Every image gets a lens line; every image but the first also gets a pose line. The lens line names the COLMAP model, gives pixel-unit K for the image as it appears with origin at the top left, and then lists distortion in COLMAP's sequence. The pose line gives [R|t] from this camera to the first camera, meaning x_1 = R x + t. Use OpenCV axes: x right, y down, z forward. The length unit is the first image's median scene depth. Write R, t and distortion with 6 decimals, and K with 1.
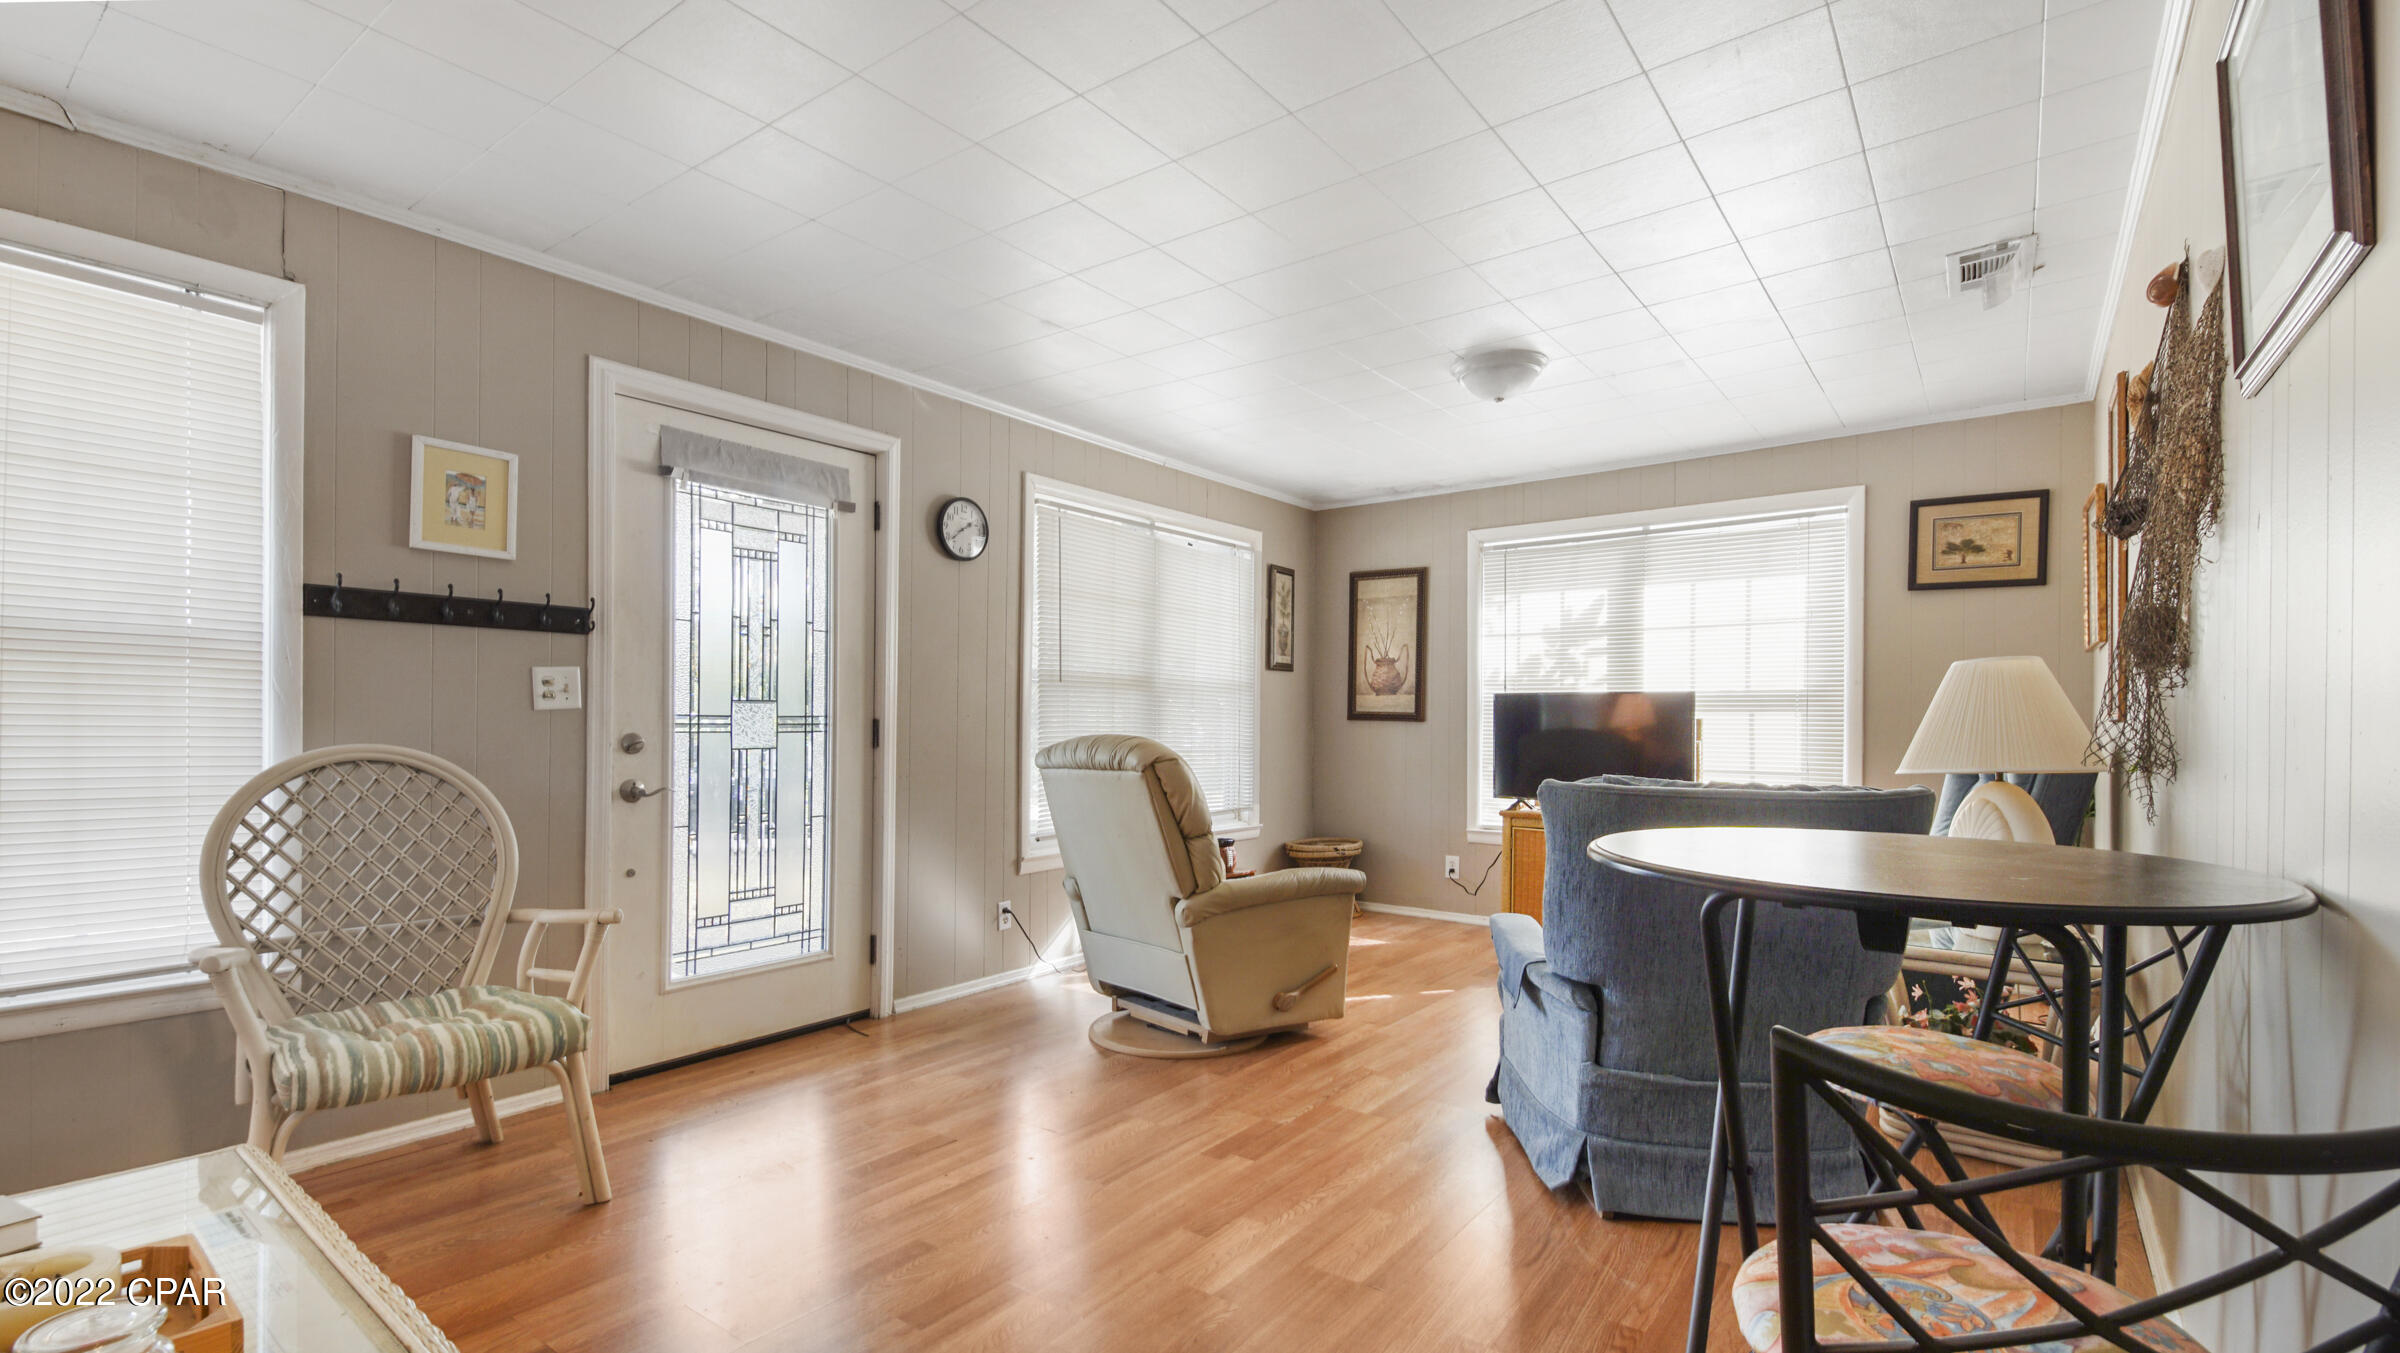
lens RADIAL K [[1055.1, 0, 1200.0], [0, 1055.1, 676.5], [0, 0, 1]] dist [0.000177, -0.000080]
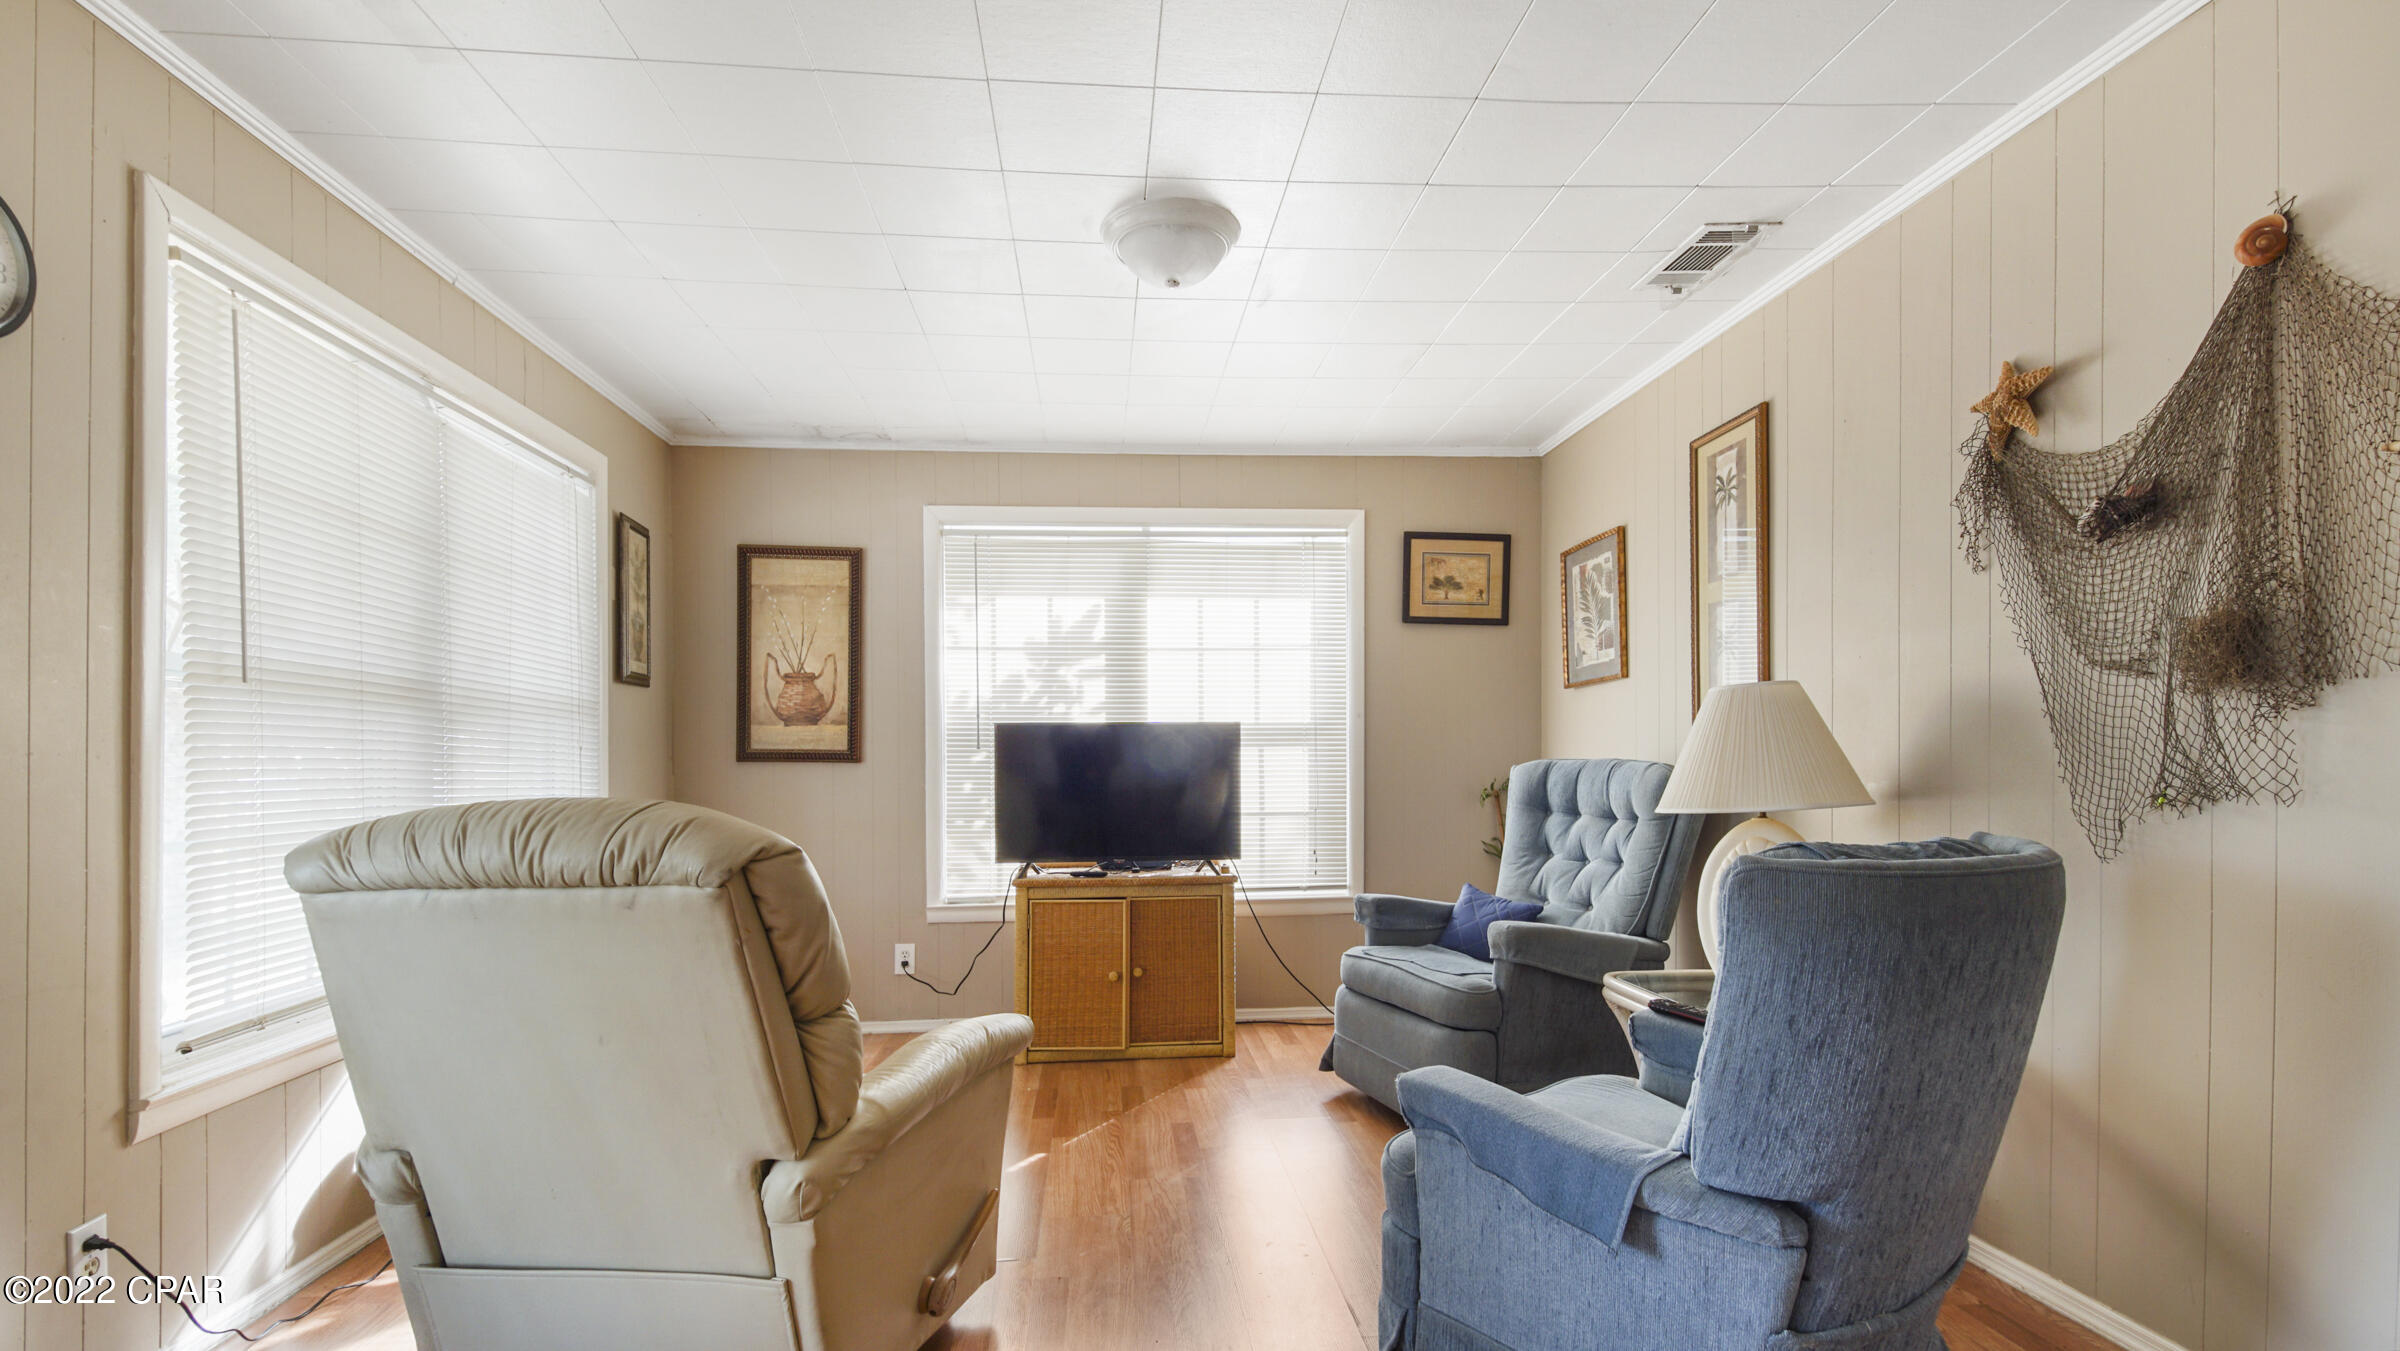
lens RADIAL K [[1059.7, 0, 1198.3], [0, 1059.7, 741.4], [0, 0, 1]] dist [0.013436, -0.010794]
pose [[0.739178, 0.001435, 0.673509, -0.117395], [-0.016365, 0.999741, 0.015830, 0.014699], [-0.673311, -0.022723, 0.739010, 0.343584]]
